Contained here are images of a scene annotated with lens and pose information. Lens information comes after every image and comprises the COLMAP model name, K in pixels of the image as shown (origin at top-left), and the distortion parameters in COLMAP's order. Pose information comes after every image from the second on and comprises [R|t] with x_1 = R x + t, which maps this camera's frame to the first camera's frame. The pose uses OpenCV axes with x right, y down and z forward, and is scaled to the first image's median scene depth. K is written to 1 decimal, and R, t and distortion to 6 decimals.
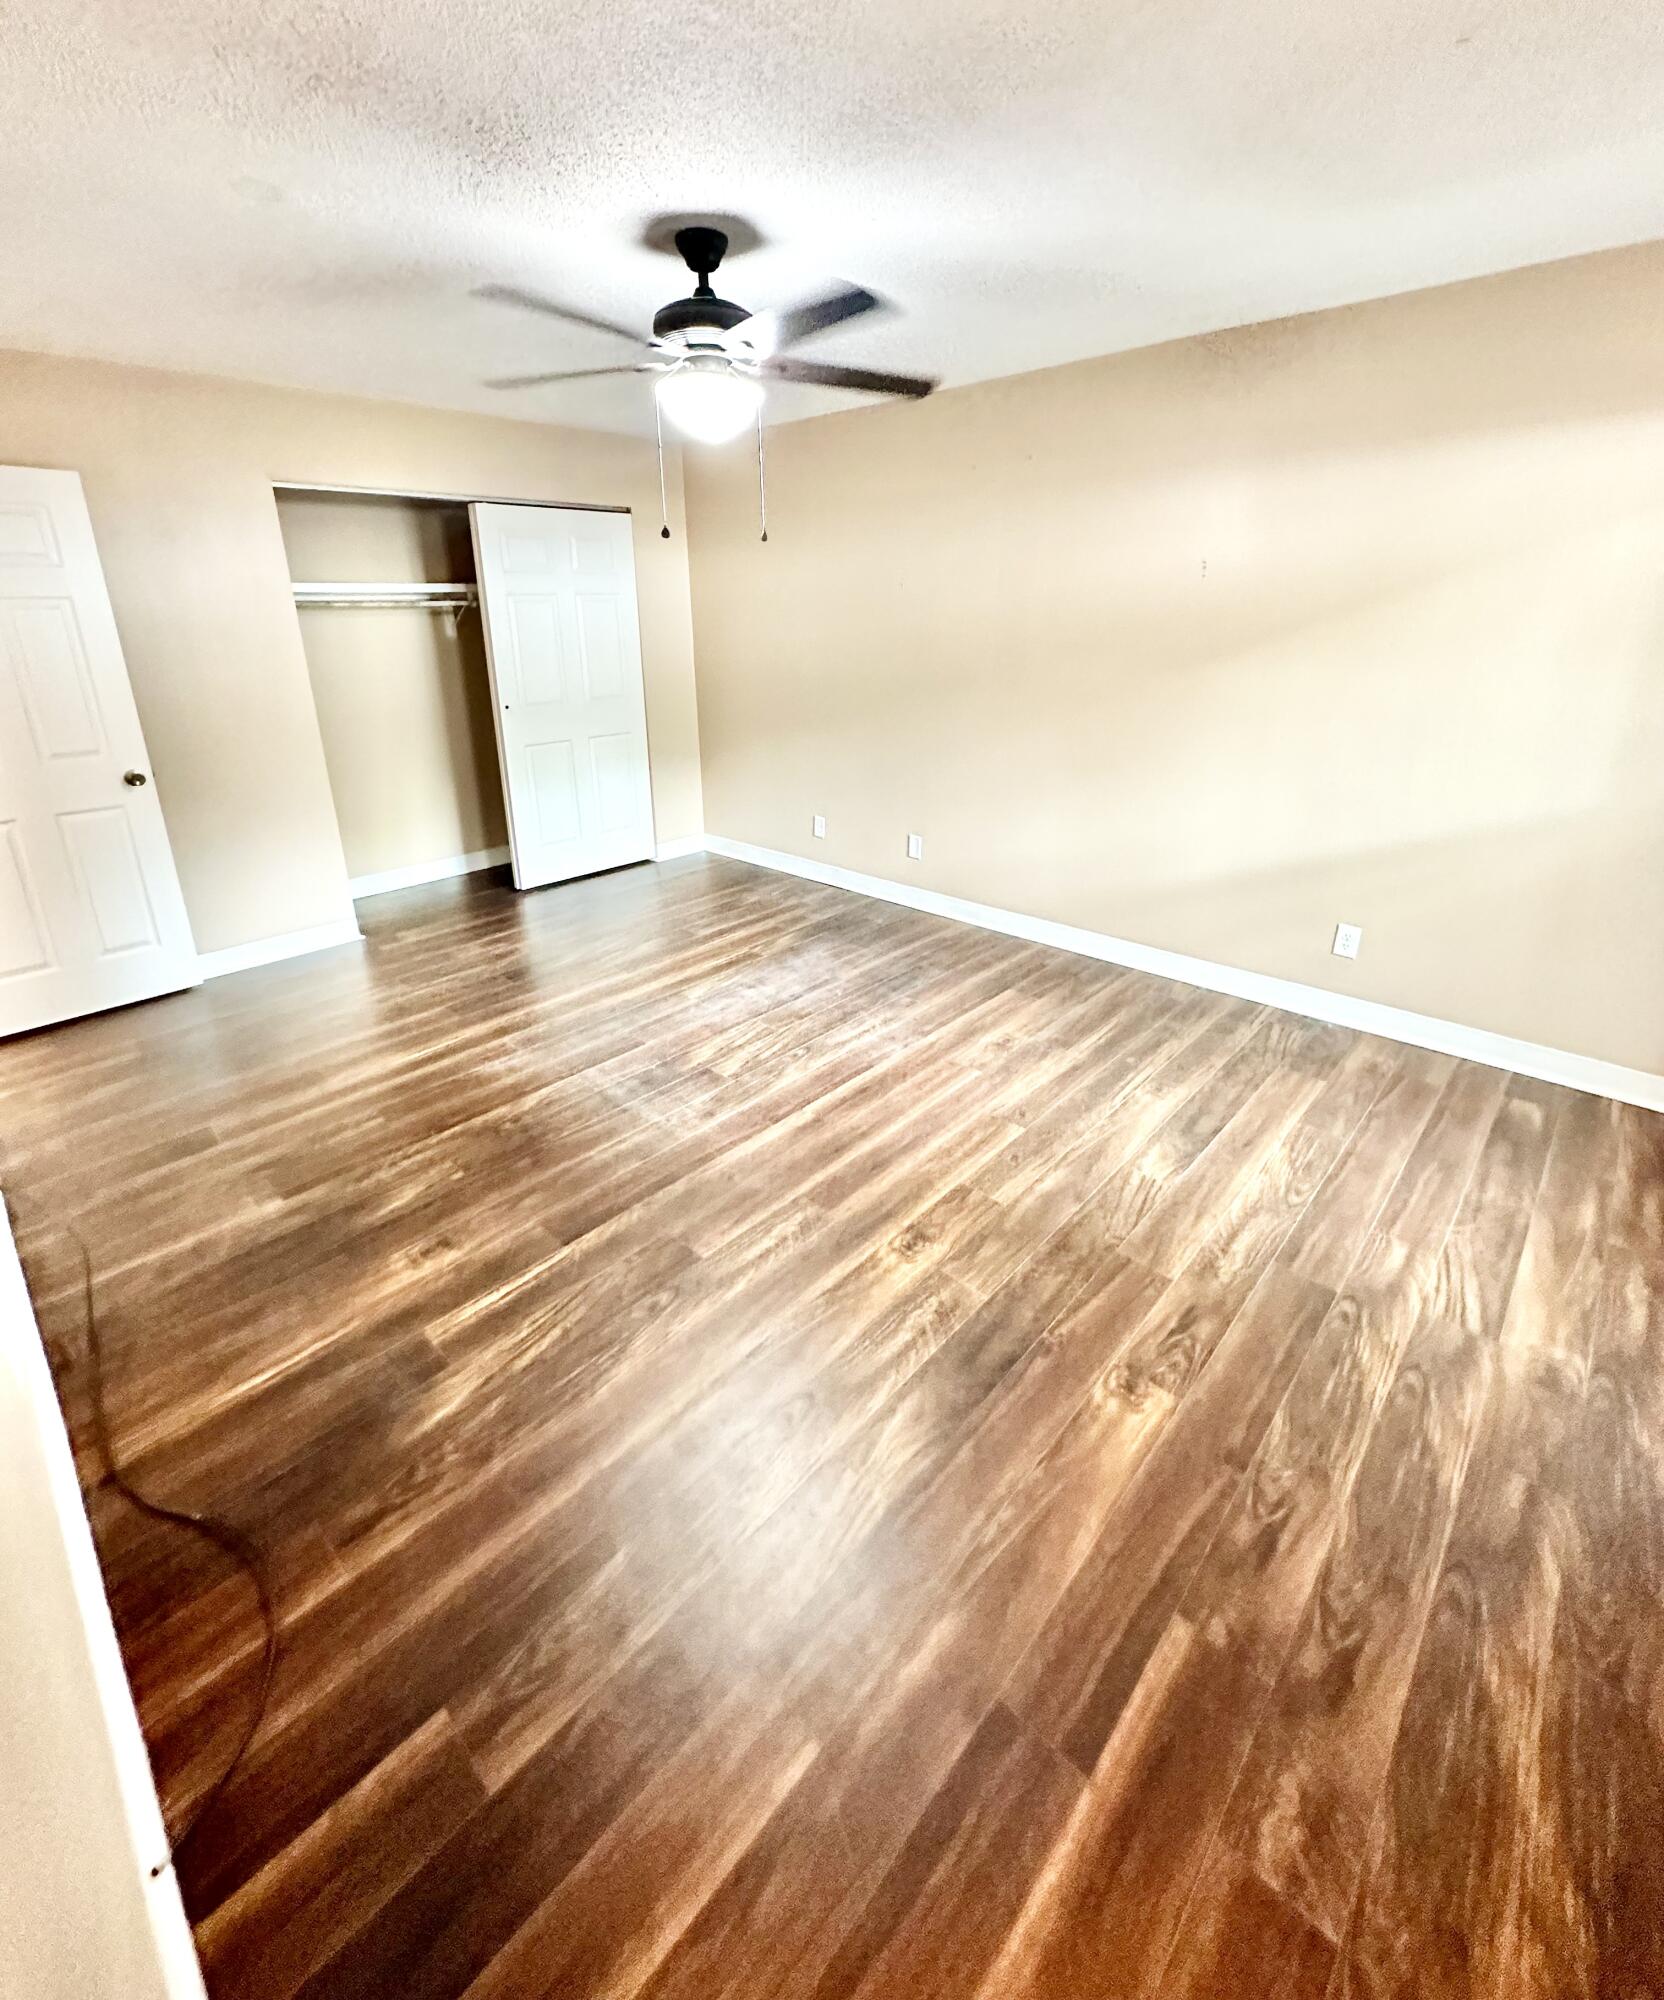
lens RADIAL K [[881.5, 0, 833.6], [0, 881.5, 996.0], [0, 0, 1]] dist [0.000557, 0.000208]
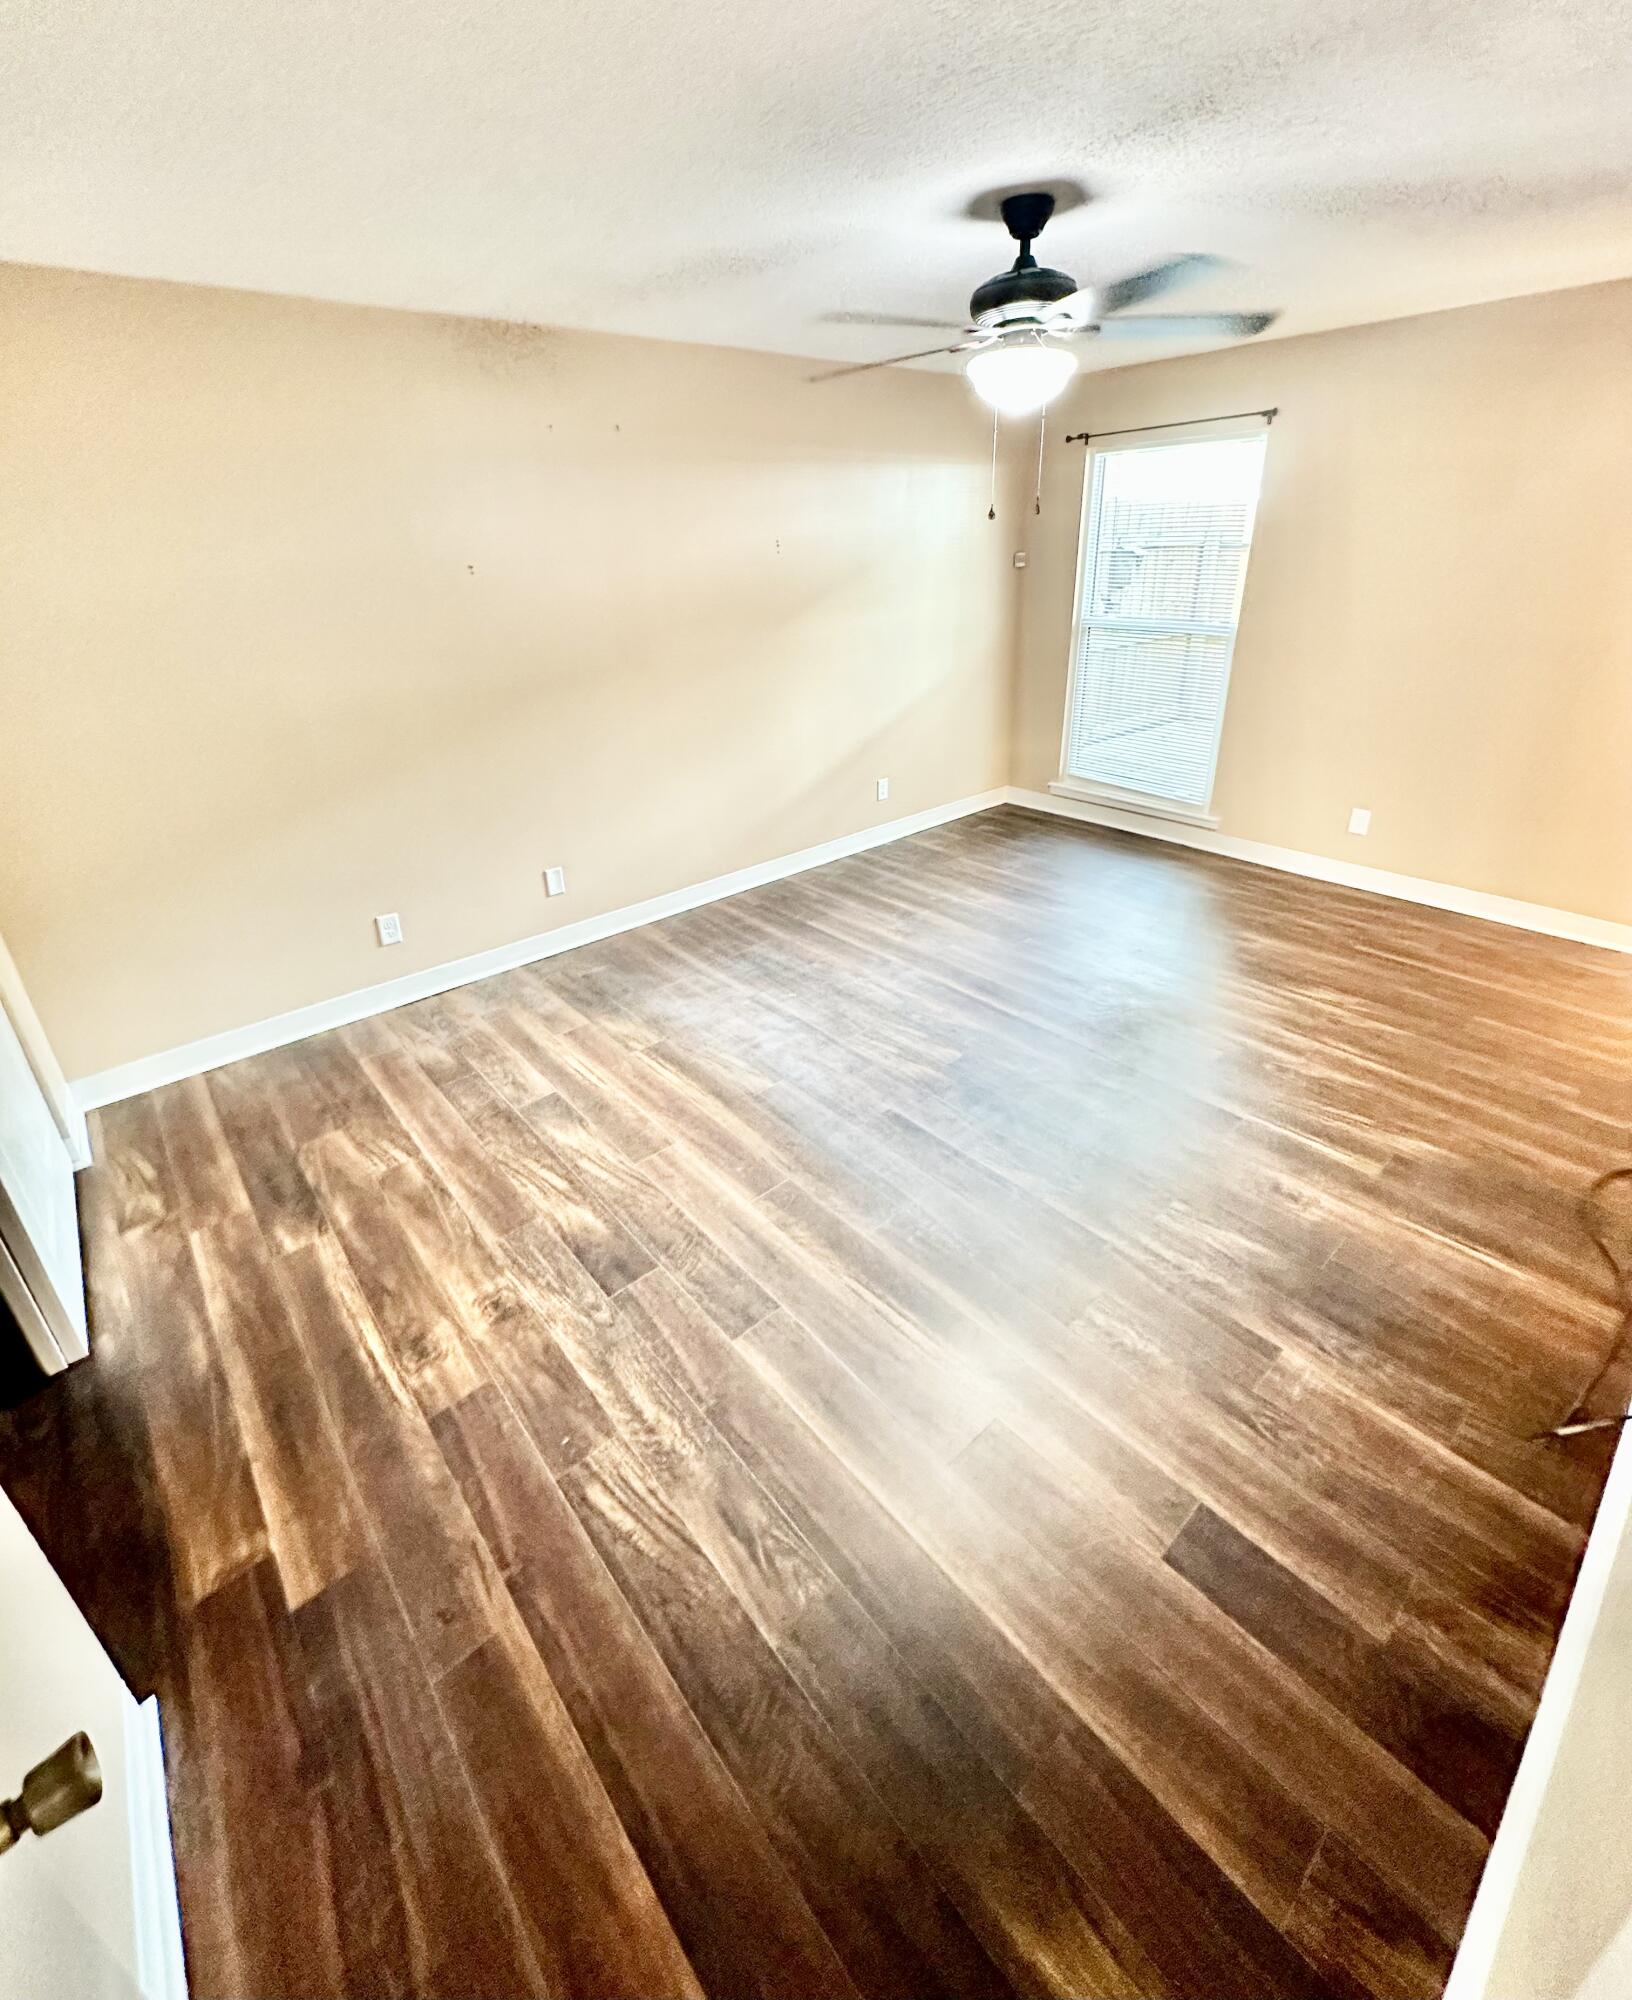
lens RADIAL K [[827.5, 0, 816.0], [0, 827.5, 1000.0], [0, 0, 1]] dist [-0.001961, -0.000301]
pose [[0.076177, -0.477310, 0.875427, -1.126034], [0.438681, 0.804483, 0.400457, -0.500586], [-0.895408, 0.353527, 0.270670, 1.024119]]
